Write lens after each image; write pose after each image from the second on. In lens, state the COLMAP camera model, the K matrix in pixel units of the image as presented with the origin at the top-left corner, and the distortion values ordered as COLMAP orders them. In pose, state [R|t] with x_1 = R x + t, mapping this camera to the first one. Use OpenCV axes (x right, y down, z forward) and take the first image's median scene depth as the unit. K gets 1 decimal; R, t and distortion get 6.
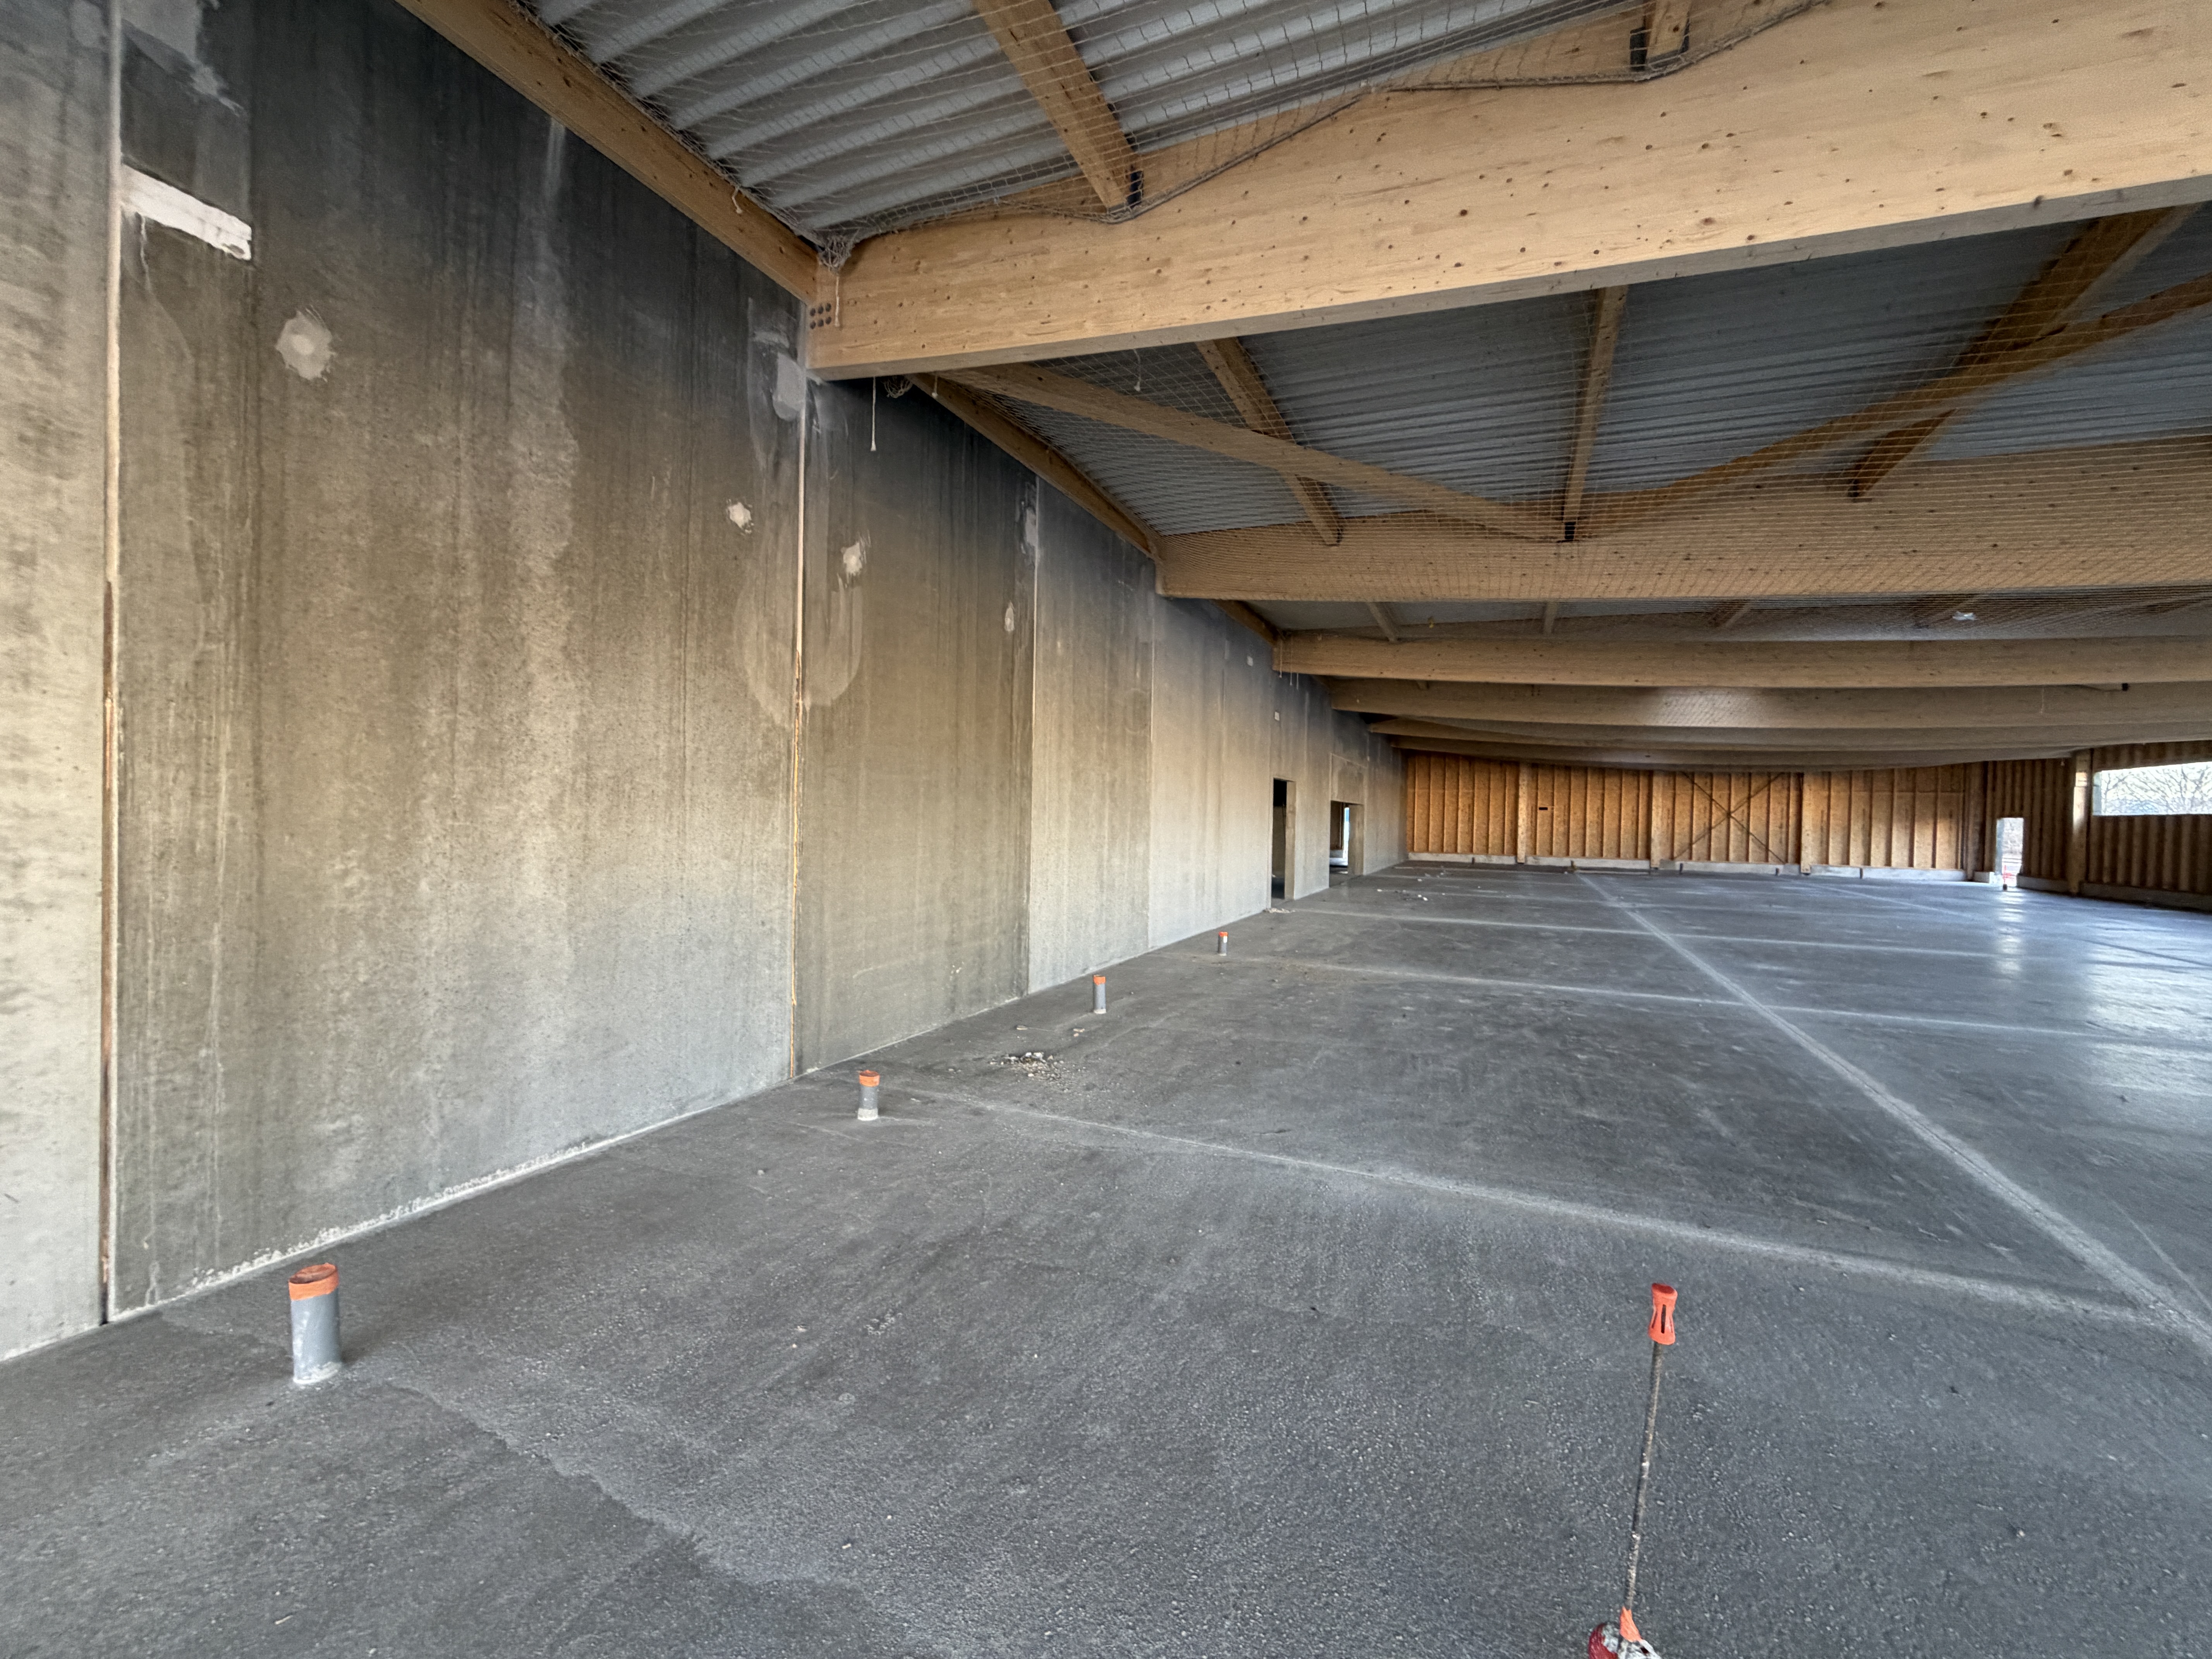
lens RADIAL K [[884.2, 0, 1113.1], [0, 884.2, 825.6], [0, 0, 1]] dist [-0.000130, -0.000121]
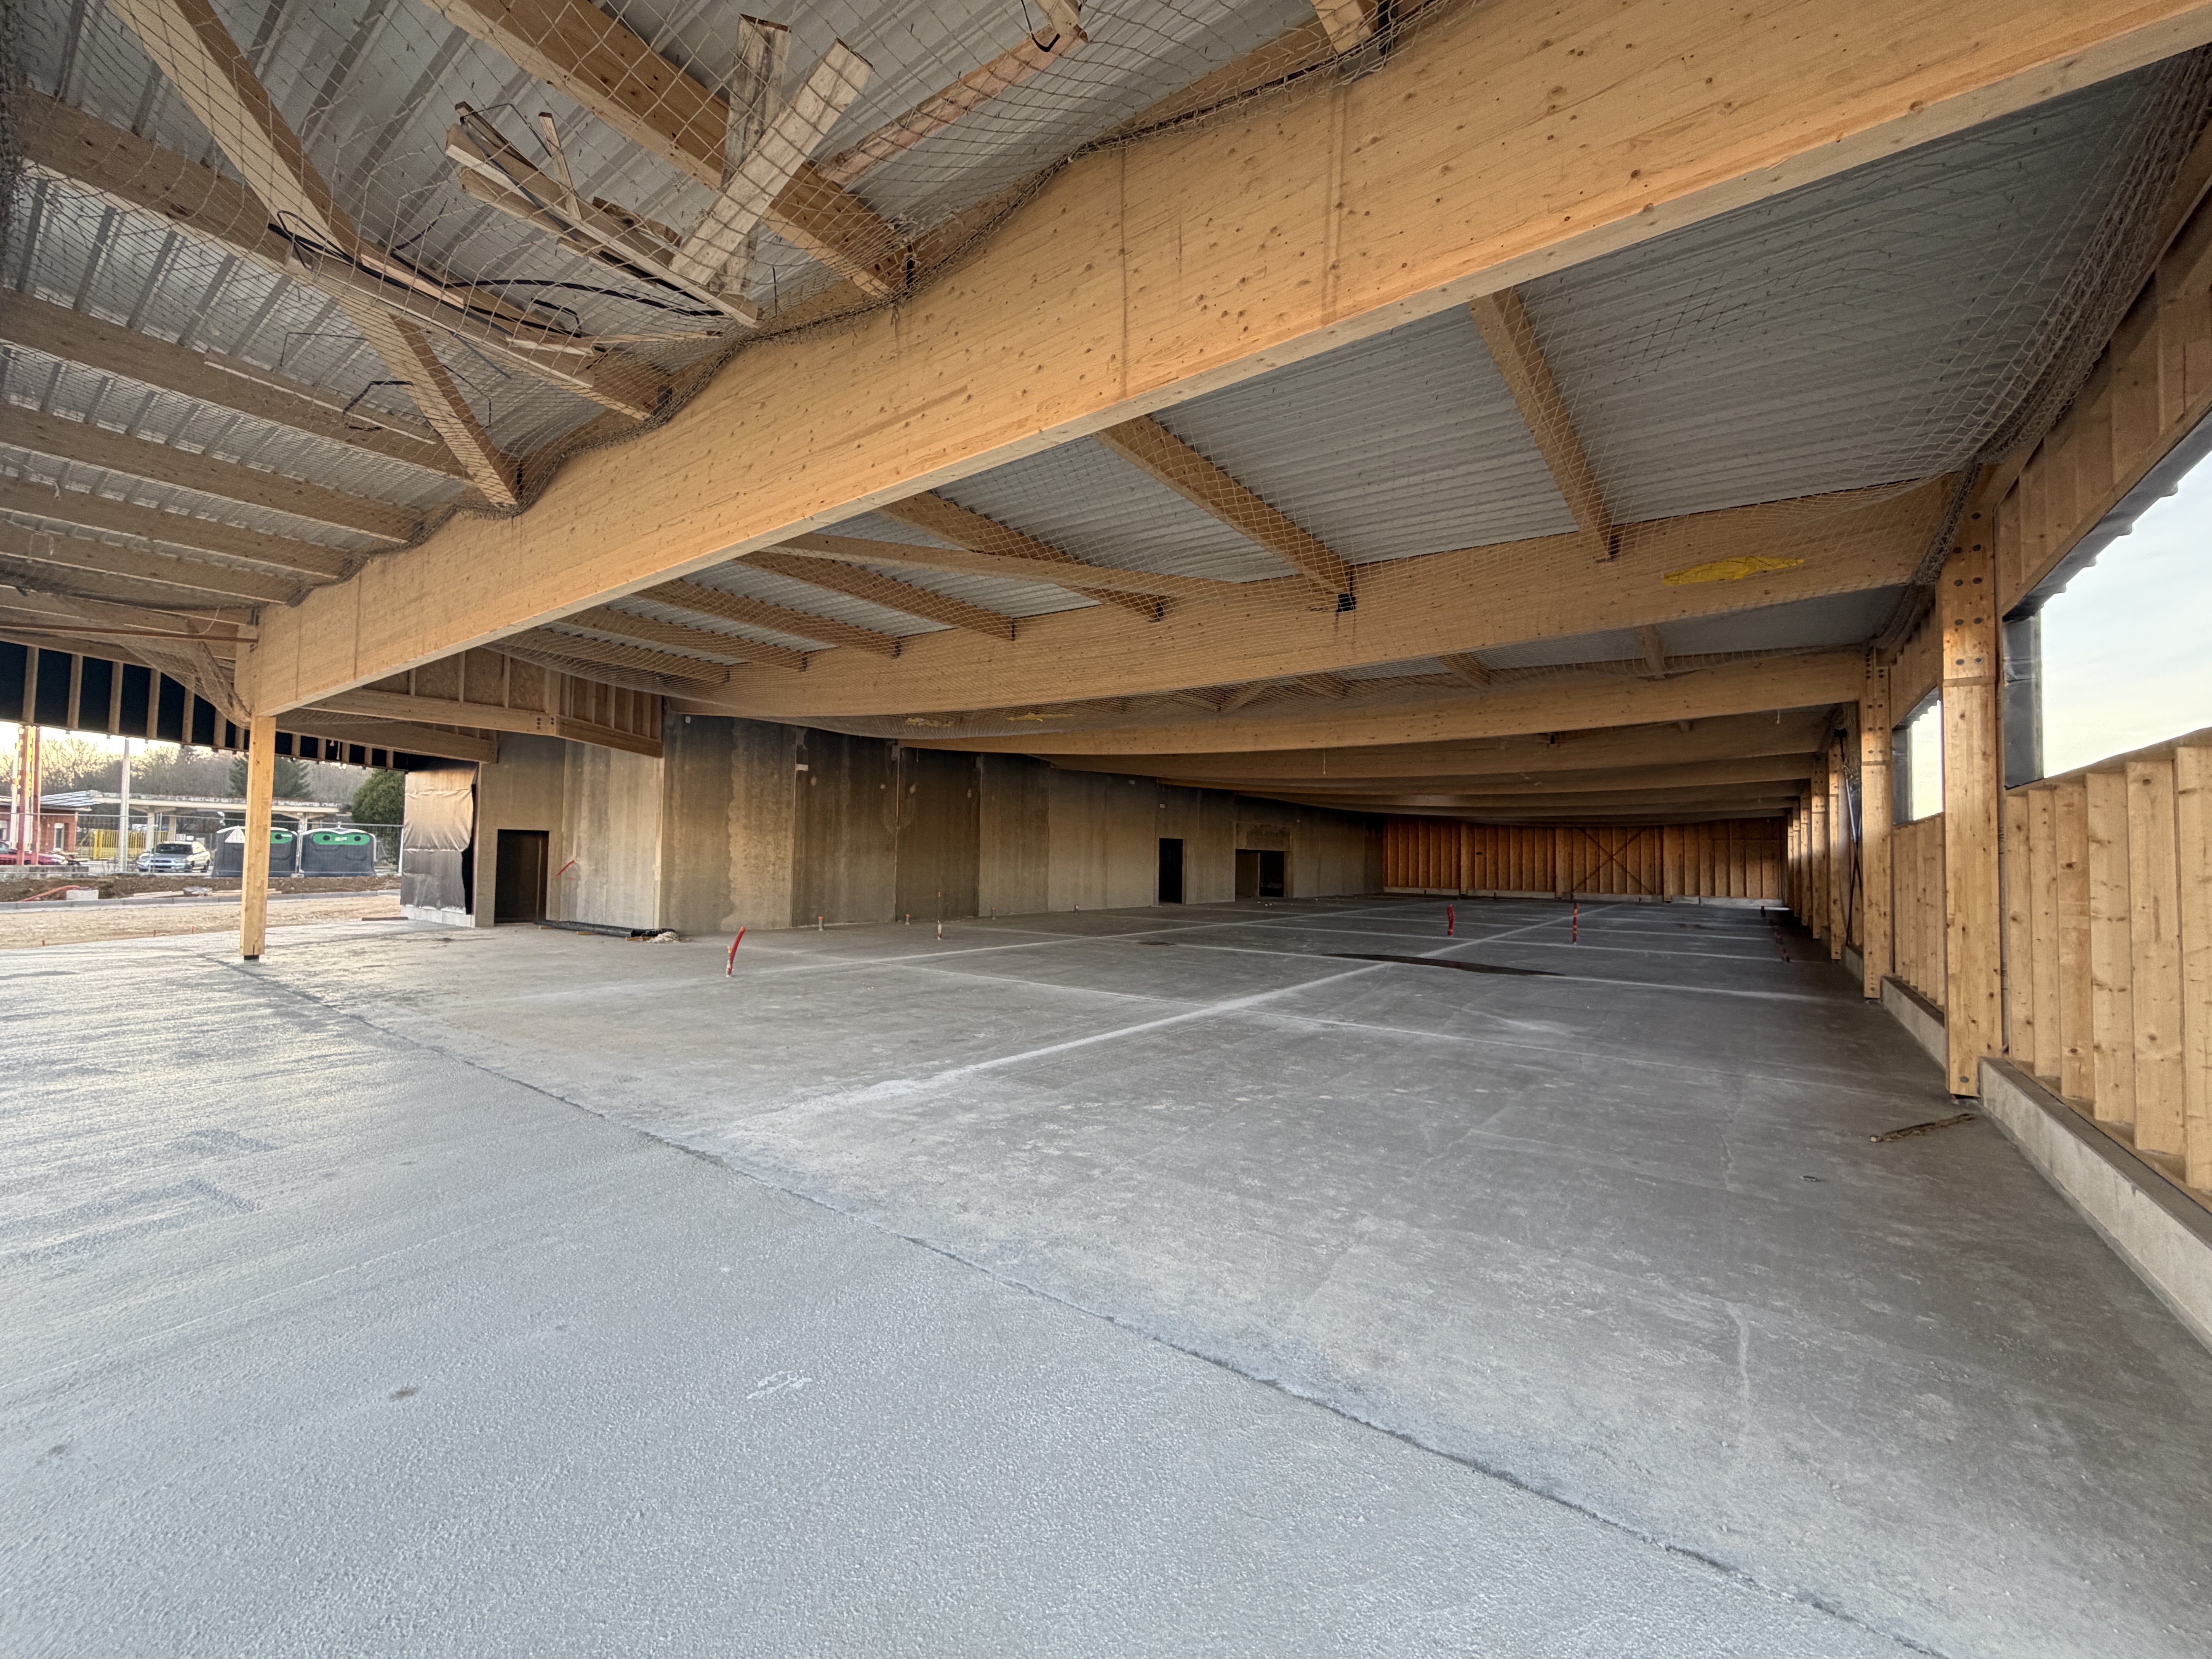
lens RADIAL K [[884.2, 0, 1101.6], [0, 884.2, 826.9], [0, 0, 1]] dist [-0.000130, -0.000121]
pose [[0.976665, -0.010062, -0.214533, 0.828186], [-0.000874, 0.998708, -0.050818, 0.034268], [0.214767, 0.049819, 0.975394, -1.594140]]
